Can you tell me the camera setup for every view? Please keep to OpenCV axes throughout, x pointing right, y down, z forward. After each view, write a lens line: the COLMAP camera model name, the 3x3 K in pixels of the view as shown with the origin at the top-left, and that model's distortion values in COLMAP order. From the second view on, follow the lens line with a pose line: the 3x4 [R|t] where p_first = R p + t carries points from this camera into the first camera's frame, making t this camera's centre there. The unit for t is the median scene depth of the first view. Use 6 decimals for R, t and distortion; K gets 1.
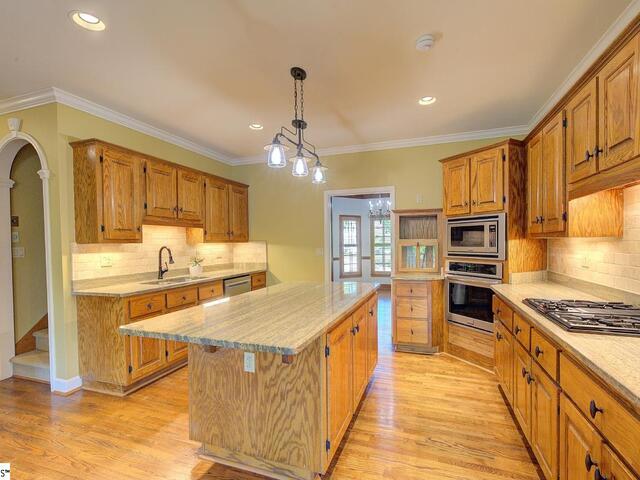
lens RADIAL K [[308.5, 0, 323.8], [0, 308.5, 246.7], [0, 0, 1]] dist [-0.000144, 0.000824]
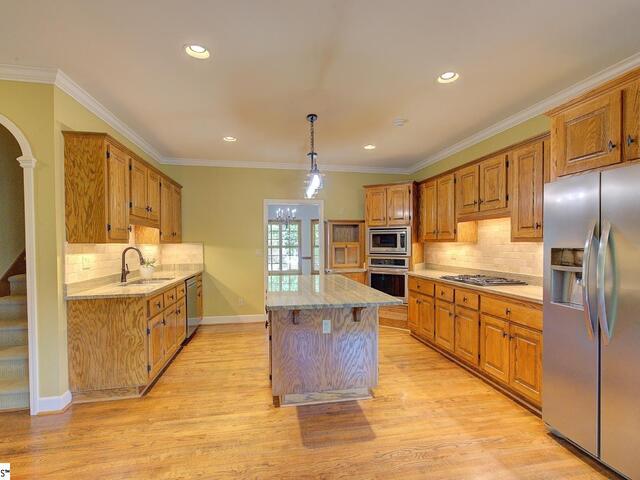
lens RADIAL K [[308.5, 0, 323.8], [0, 308.5, 246.7], [0, 0, 1]] dist [-0.000144, 0.000824]
pose [[0.865785, 0.003976, 0.500400, -0.583318], [-0.000154, 0.999971, -0.007679, 0.006827], [-0.500415, 0.006571, 0.865761, -0.147987]]
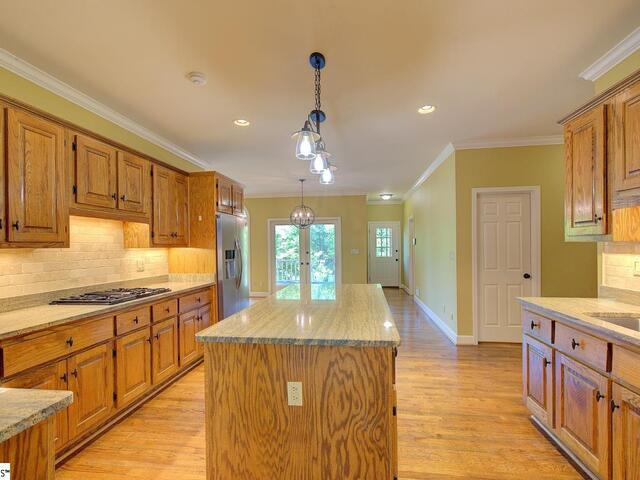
lens RADIAL K [[308.5, 0, 323.8], [0, 308.5, 246.7], [0, 0, 1]] dist [-0.000144, 0.000824]
pose [[-0.977694, 0.025968, -0.208425, 0.085912], [0.022562, 0.999571, 0.018700, -0.025951], [0.208821, 0.013581, -0.977860, 1.576207]]
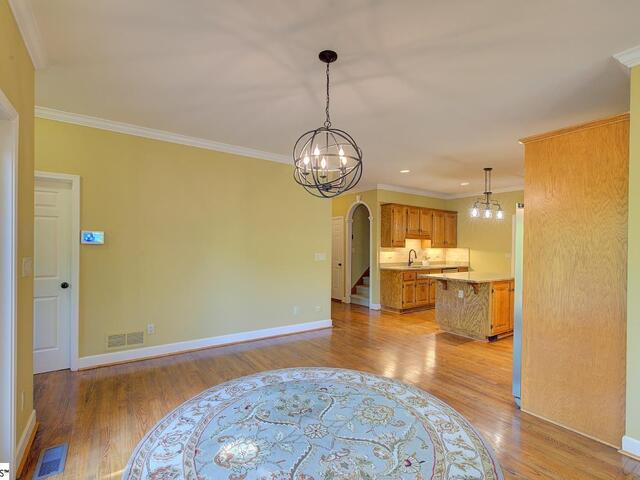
lens RADIAL K [[315.0, 0, 324.8], [0, 315.0, 249.4], [0, 0, 1]] dist [0.000166, 0.000626]
pose [[0.818009, 0.028905, -0.574479, 0.211573], [-0.030440, 0.999512, 0.006946, 0.001939], [0.574399, 0.011805, 0.818490, -1.151231]]
